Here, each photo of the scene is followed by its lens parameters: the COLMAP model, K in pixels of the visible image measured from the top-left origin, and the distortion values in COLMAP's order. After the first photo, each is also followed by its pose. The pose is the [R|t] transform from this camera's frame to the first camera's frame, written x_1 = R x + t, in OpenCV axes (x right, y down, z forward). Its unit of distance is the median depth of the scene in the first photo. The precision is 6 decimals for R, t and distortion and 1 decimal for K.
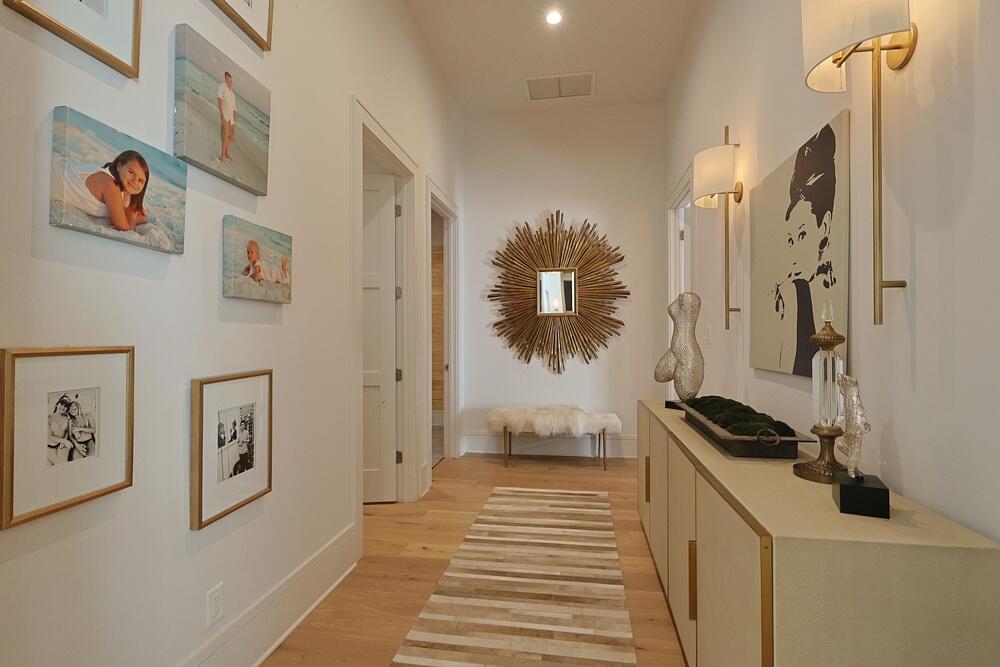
lens RADIAL K [[486.5, 0, 500.0], [0, 486.5, 333.5], [0, 0, 1]] dist [-0.001951, -0.000140]
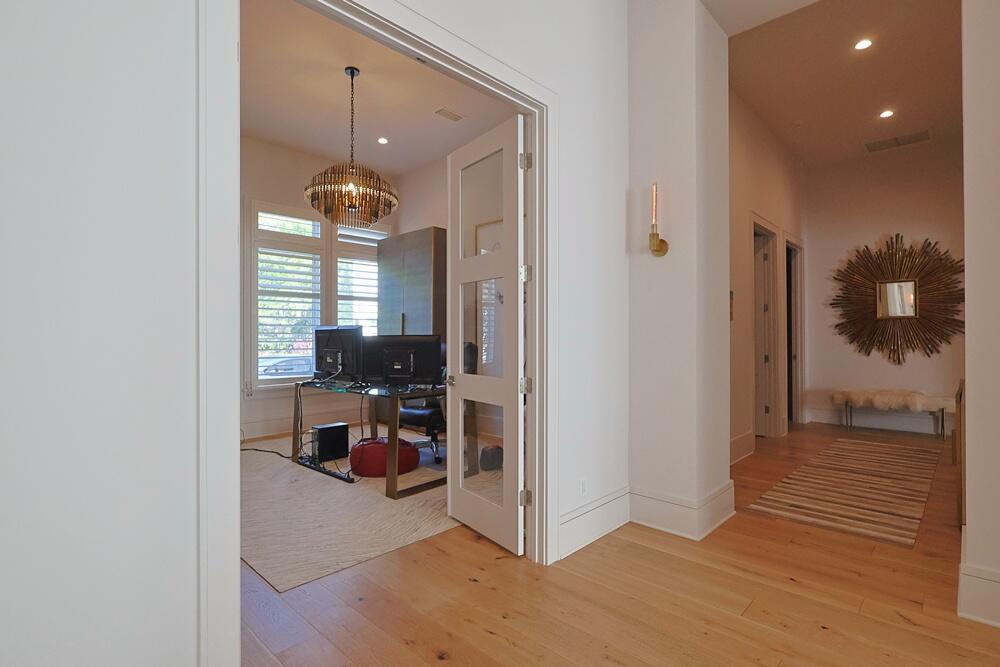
lens RADIAL K [[486.5, 0, 500.0], [0, 486.5, 333.5], [0, 0, 1]] dist [-0.001951, -0.000140]
pose [[0.824215, -0.003661, -0.566265, -0.016493], [0.004299, 0.999991, -0.000209, -0.001334], [0.566260, -0.002262, 0.824223, -0.604776]]
